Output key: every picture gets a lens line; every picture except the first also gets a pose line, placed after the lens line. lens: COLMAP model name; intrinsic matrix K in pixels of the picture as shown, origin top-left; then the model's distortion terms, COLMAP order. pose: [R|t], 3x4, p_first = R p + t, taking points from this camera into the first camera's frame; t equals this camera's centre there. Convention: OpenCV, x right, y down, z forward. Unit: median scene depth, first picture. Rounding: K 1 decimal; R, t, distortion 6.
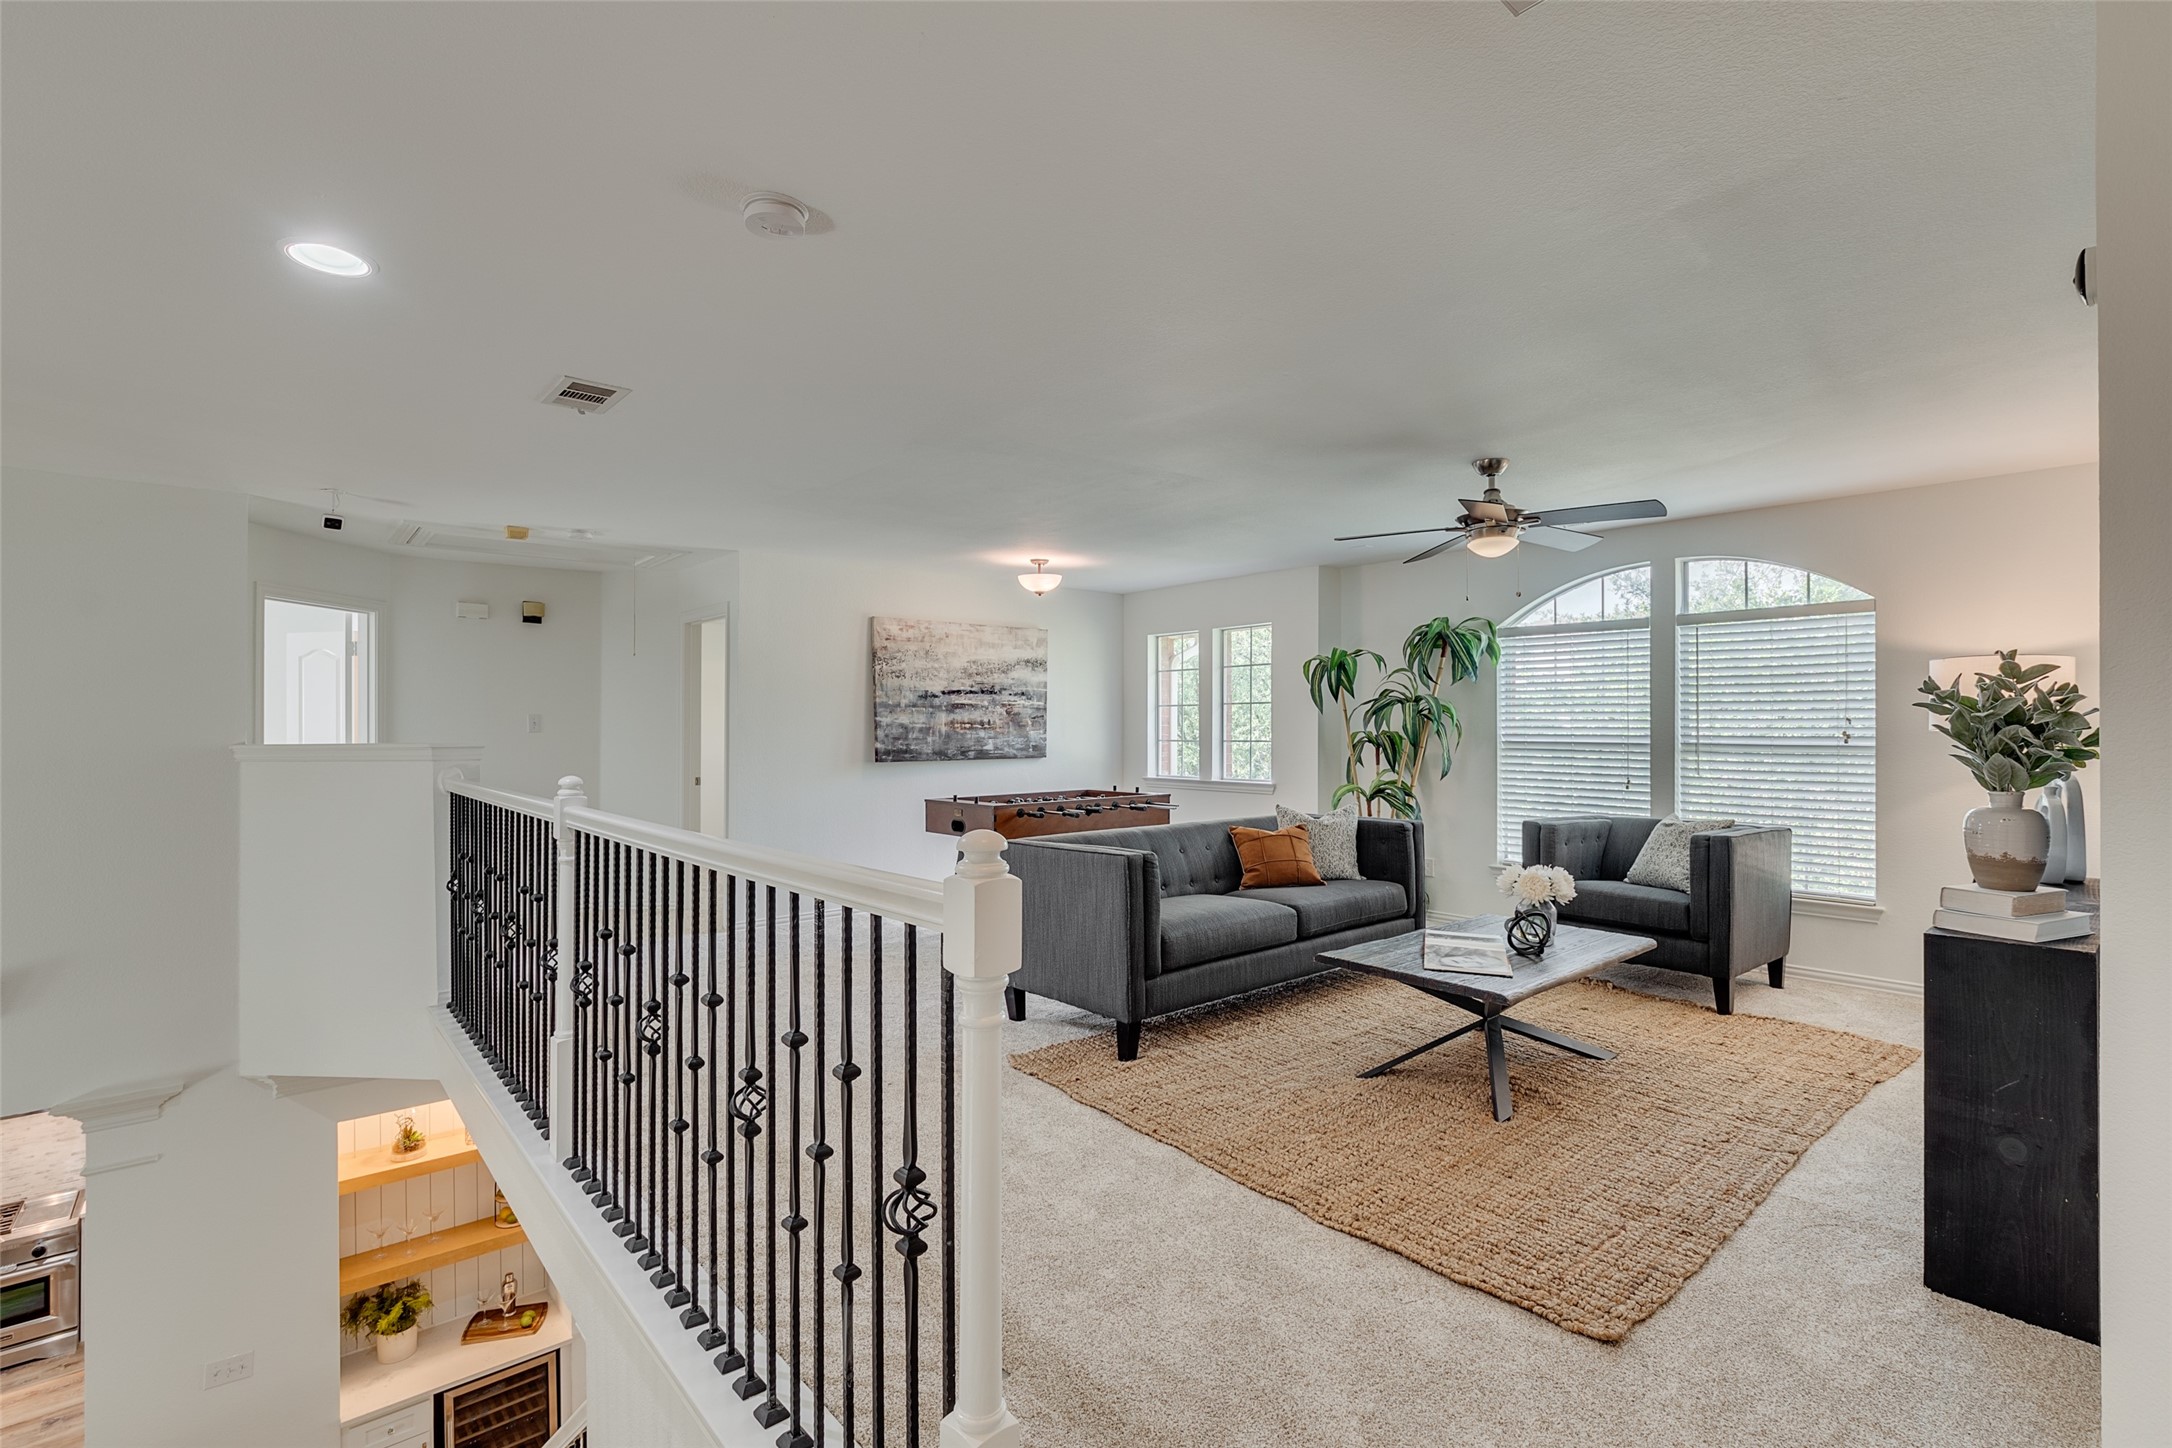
lens RADIAL K [[968.1, 0, 1114.9], [0, 968.1, 725.7], [0, 0, 1]] dist [0.000409, 0.000072]
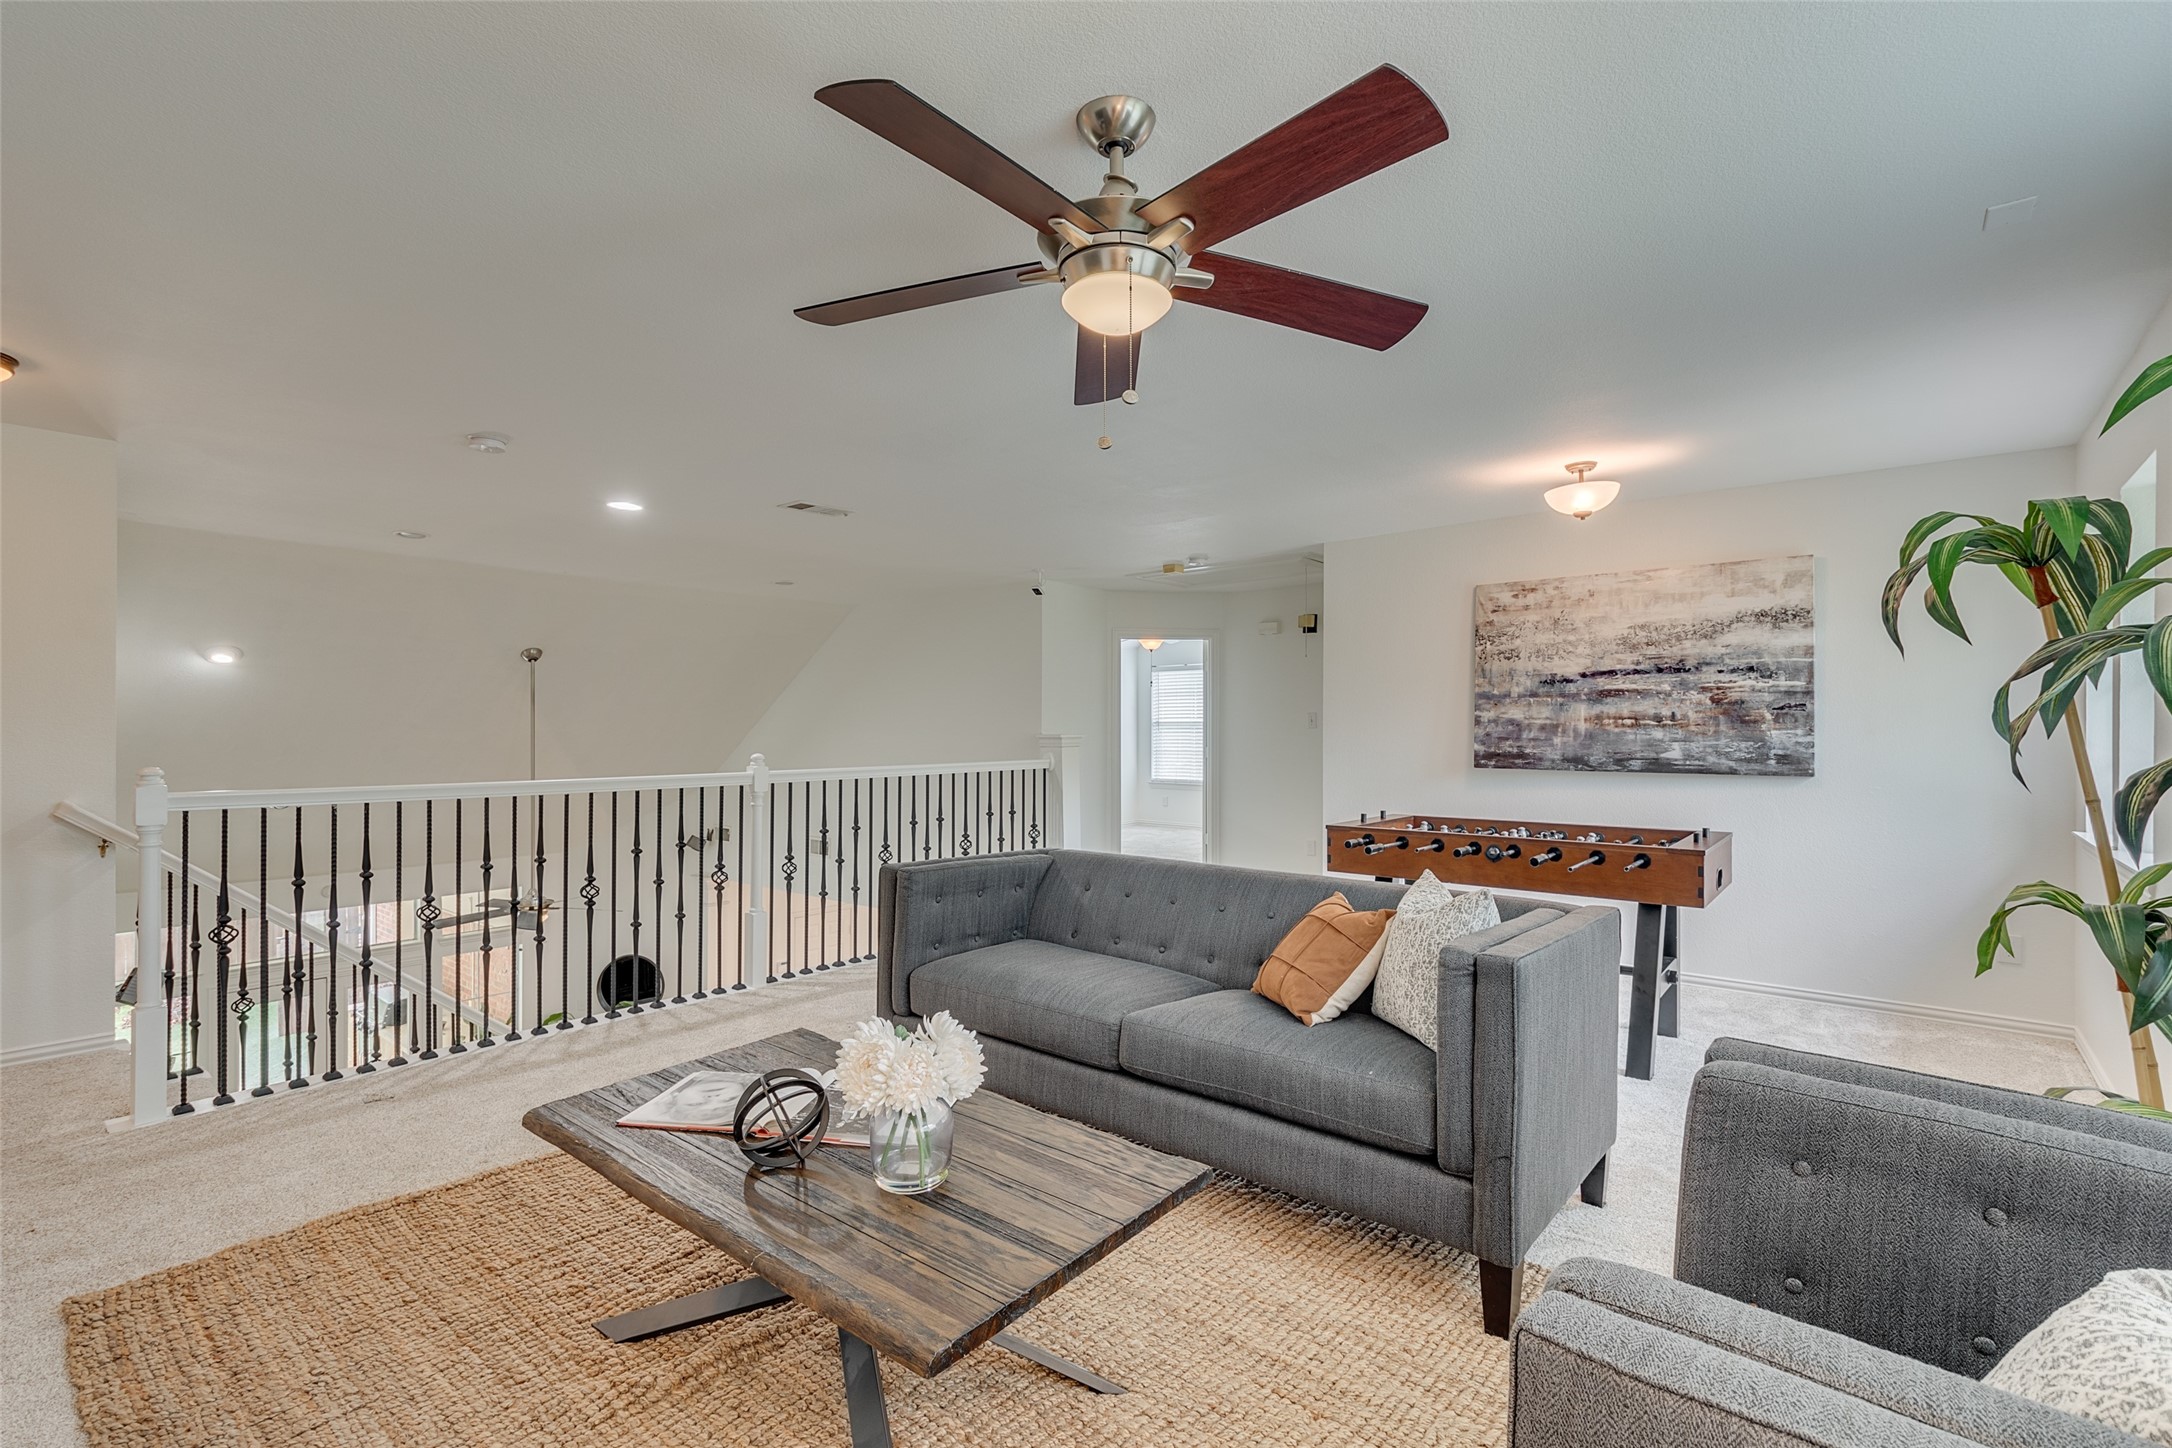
lens RADIAL K [[976.5, 0, 1086.0], [0, 976.5, 724.0], [0, 0, 1]] dist [-0.011588, -0.000201]
pose [[0.157140, -0.001337, -0.987575, 0.493119], [-0.000761, 0.999999, -0.001475, 0.003081], [0.987576, 0.000984, 0.157139, 0.555347]]
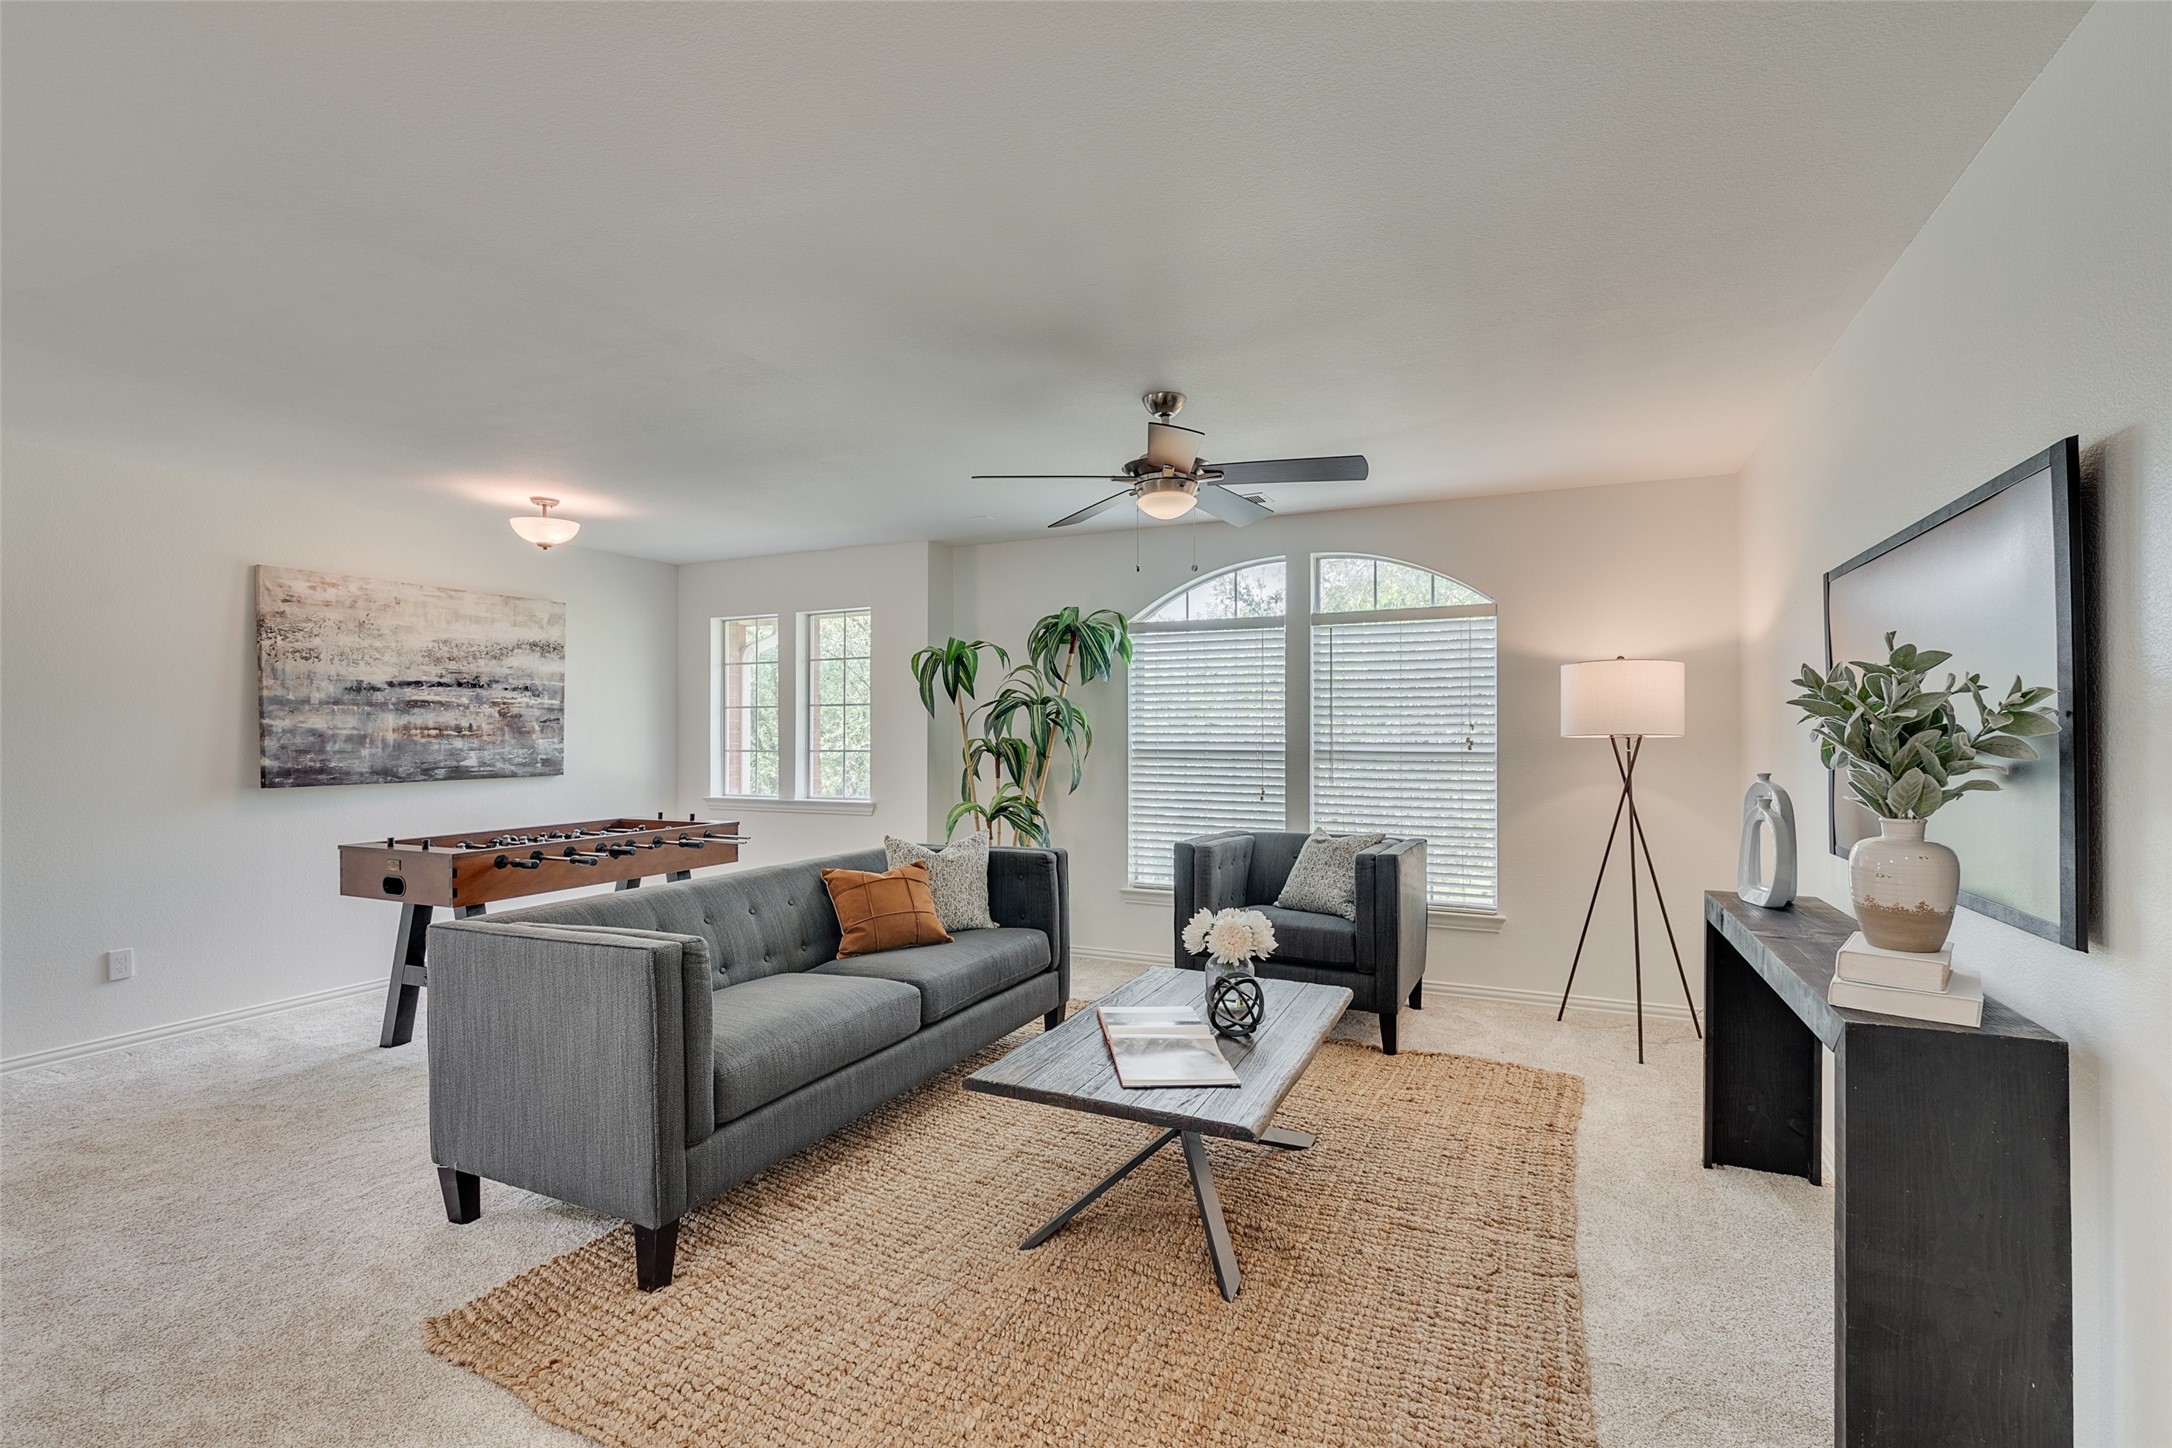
lens RADIAL K [[966.0, 0, 1087.5], [0, 966.0, 728.9], [0, 0, 1]] dist [-0.009931, -0.000859]
pose [[0.922364, 0.001044, 0.386320, 0.016566], [0.000401, 0.999993, -0.003659, 0.000388], [-0.386321, 0.003530, 0.922358, 0.188790]]
